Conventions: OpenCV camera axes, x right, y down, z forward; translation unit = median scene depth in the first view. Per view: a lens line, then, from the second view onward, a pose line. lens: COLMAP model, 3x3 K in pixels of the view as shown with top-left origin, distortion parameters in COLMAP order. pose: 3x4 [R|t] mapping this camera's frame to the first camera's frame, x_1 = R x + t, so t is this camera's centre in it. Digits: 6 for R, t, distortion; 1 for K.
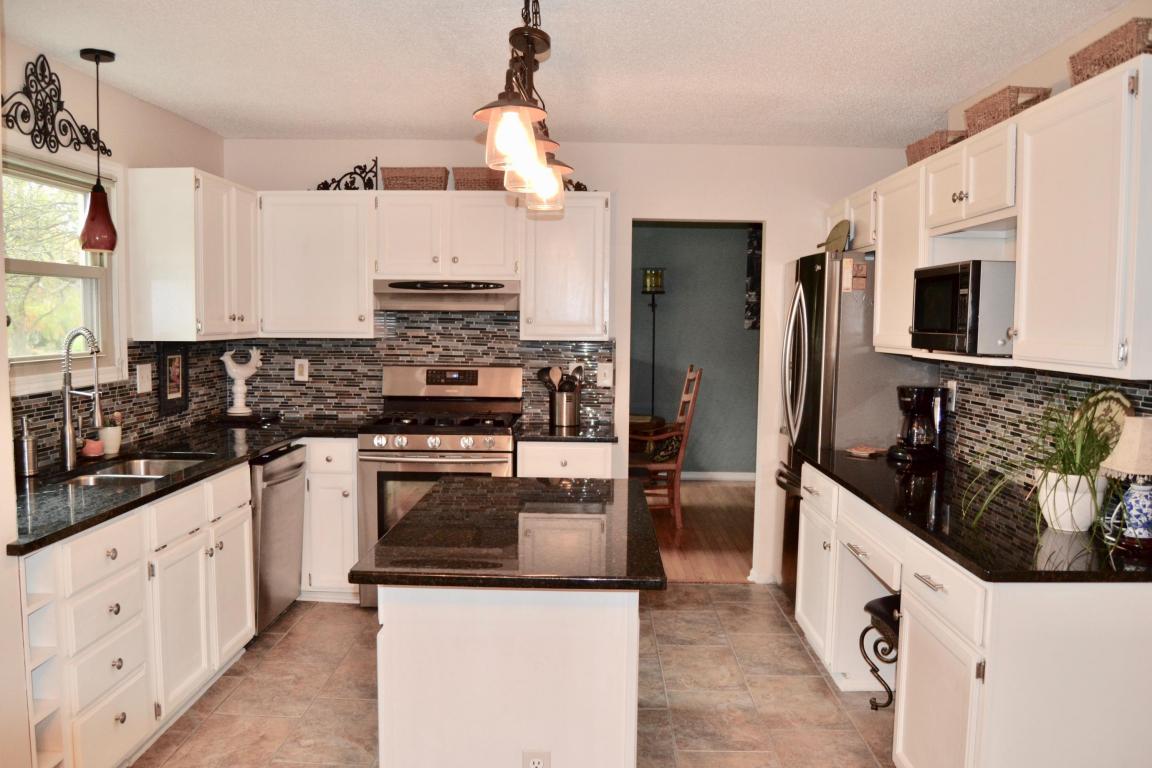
lens RADIAL K [[917.3, 0, 577.7], [0, 917.3, 386.3], [0, 0, 1]] dist [-0.086879, 0.030181]
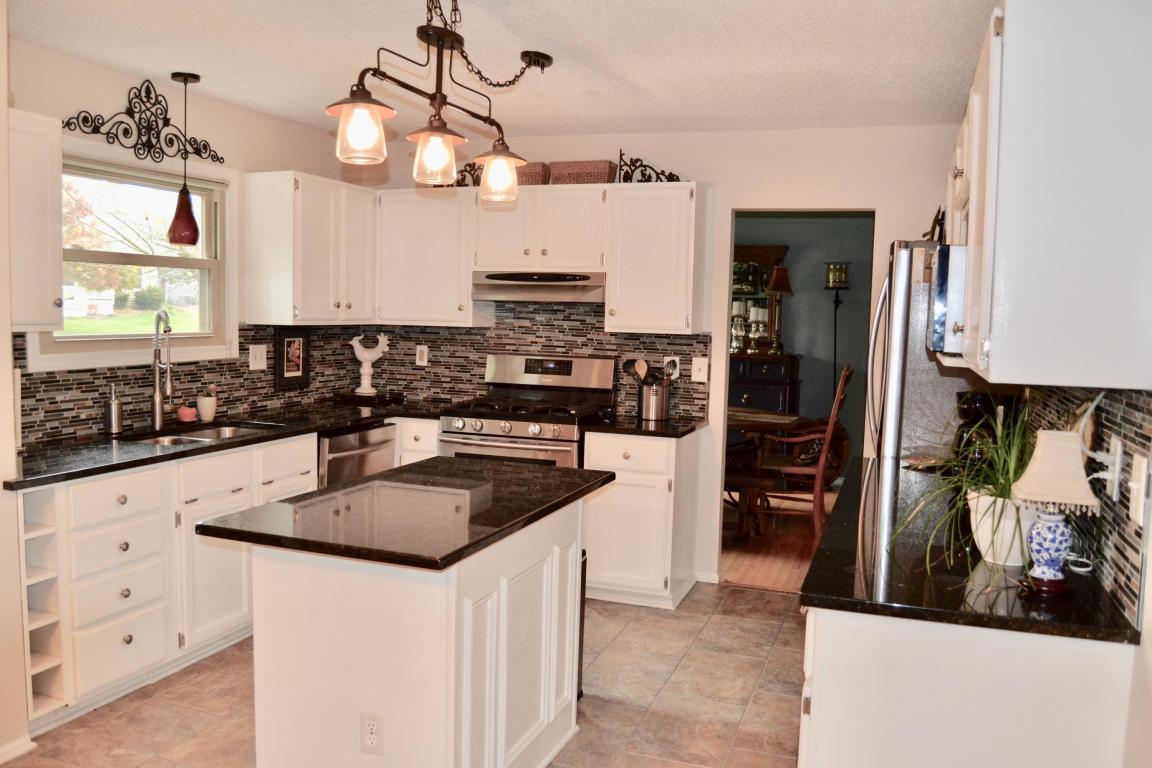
lens RADIAL K [[917.3, 0, 573.9], [0, 917.3, 386.3], [0, 0, 1]] dist [-0.086879, 0.030181]
pose [[0.944866, 0.039865, -0.325023, 0.244350], [-0.039000, 0.999197, 0.009176, 0.001635], [0.325128, 0.004006, 0.945662, 0.039372]]
